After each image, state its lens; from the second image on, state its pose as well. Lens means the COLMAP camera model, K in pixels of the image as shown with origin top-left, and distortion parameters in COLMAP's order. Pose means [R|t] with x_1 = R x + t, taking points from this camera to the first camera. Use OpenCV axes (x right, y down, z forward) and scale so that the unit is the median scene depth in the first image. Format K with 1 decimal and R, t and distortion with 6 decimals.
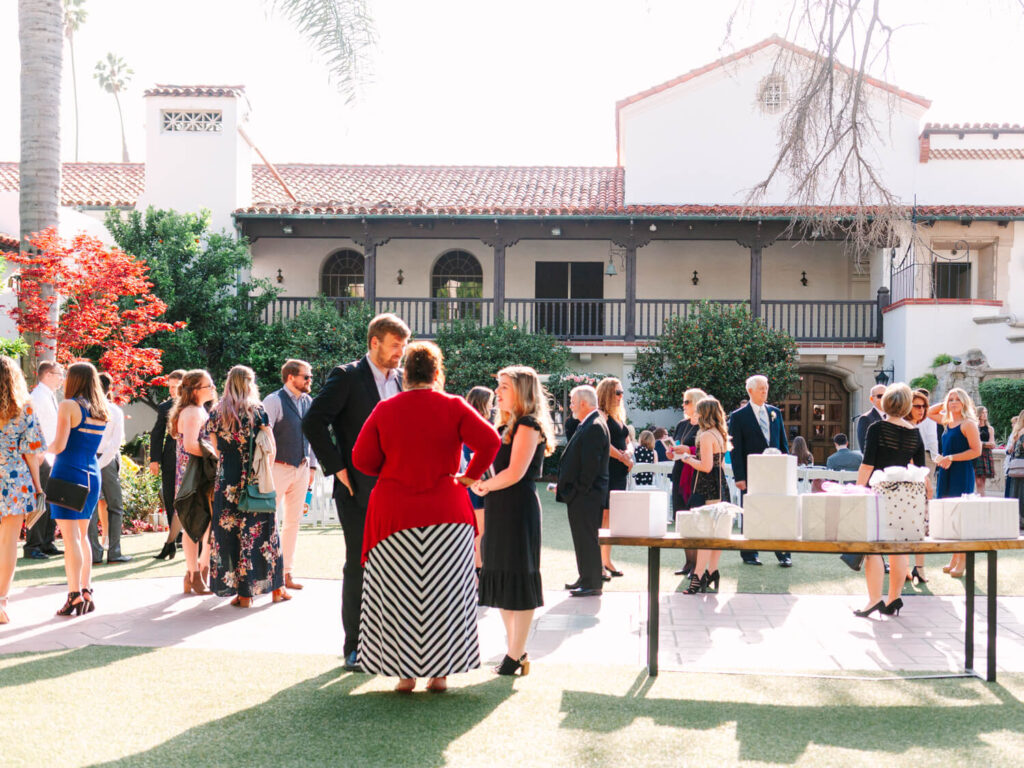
lens RADIAL K [[1360.1, 0, 542.0], [0, 1360.1, 383.9], [0, 0, 1]] dist [-0.012313, 0.190054]
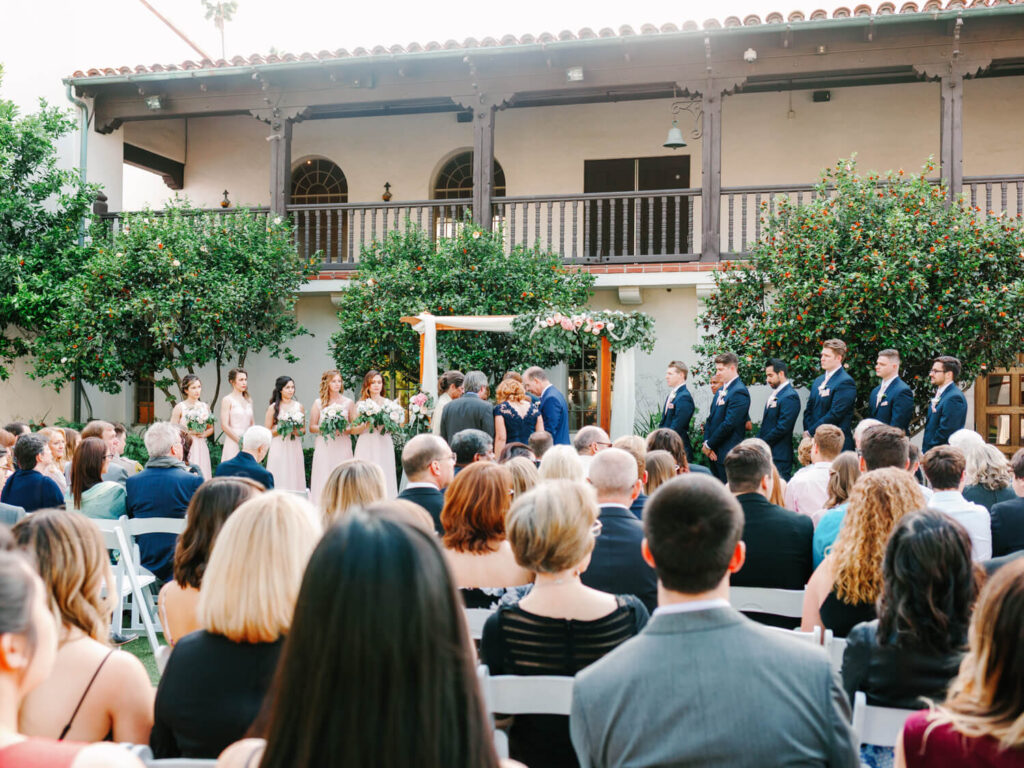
lens RADIAL K [[1098.2, 0, 523.8], [0, 1098.2, 361.3], [0, 0, 1]] dist [0.018613, 0.011667]
pose [[0.981109, -0.008994, -0.193249, 0.076717], [0.007175, 0.999923, -0.010112, 0.012288], [0.193325, 0.008535, 0.981098, 0.549025]]
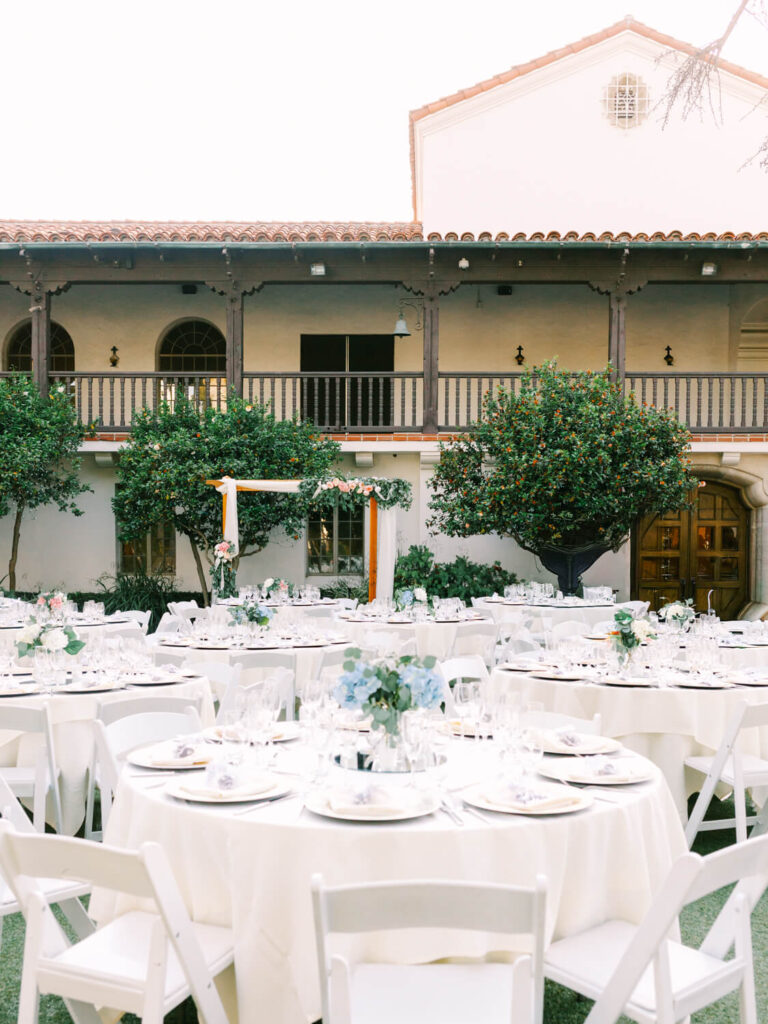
lens RADIAL K [[1132.2, 0, 414.7], [0, 1132.2, 569.4], [0, 0, 1]] dist [0.009997, 0.028058]
pose [[0.998835, -0.008145, 0.047557, 0.029914], [0.006002, 0.998968, 0.045023, 0.009954], [-0.047875, -0.044685, 0.997853, 0.439921]]
